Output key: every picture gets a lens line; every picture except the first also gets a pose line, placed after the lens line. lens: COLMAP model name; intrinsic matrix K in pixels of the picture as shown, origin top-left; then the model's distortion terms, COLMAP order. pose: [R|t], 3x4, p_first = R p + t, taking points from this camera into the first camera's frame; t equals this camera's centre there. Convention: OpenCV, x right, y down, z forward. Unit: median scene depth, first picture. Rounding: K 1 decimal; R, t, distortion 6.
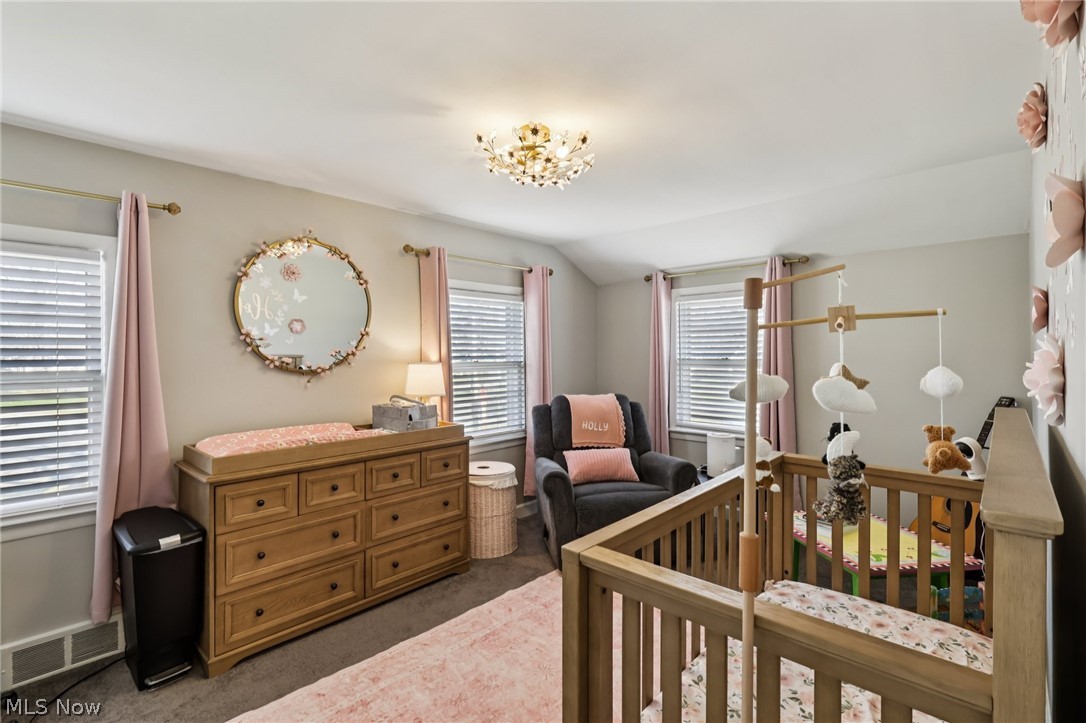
lens RADIAL K [[507.7, 0, 541.0], [0, 507.7, 354.8], [0, 0, 1]] dist [0.000582, 0.000434]
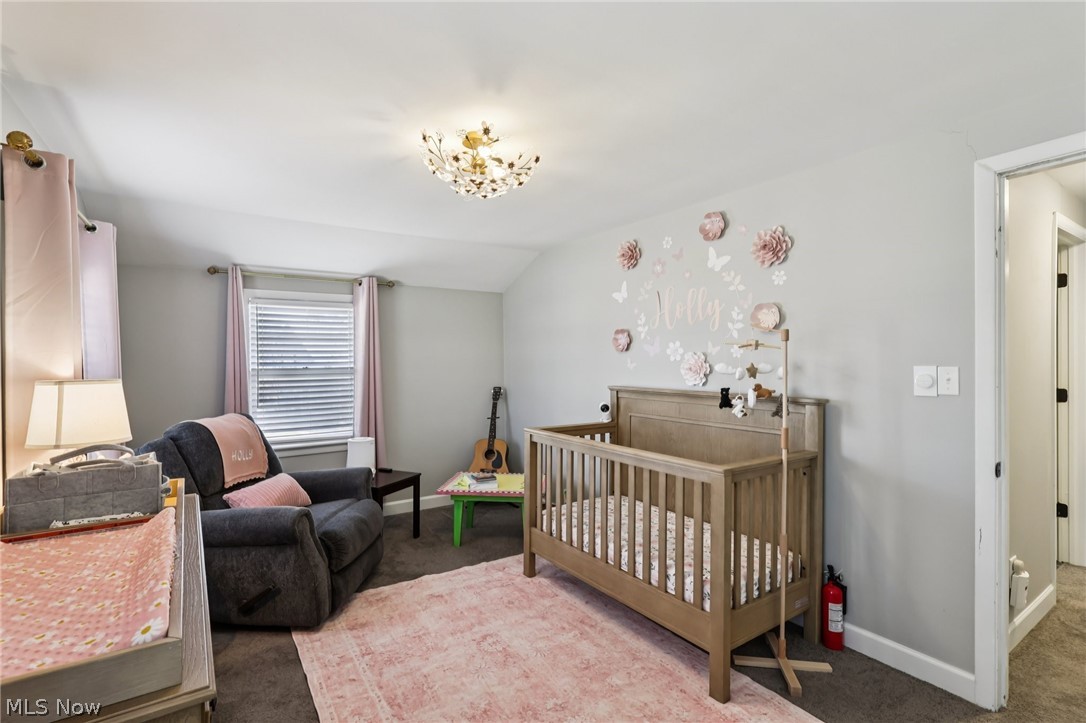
lens RADIAL K [[507.7, 0, 541.0], [0, 507.7, 354.8], [0, 0, 1]] dist [0.000582, 0.000434]
pose [[0.226173, 0.011839, 0.974015, -0.912484], [0.001229, 0.999922, -0.012440, -0.008147], [-0.974086, 0.004011, 0.226141, 0.601729]]
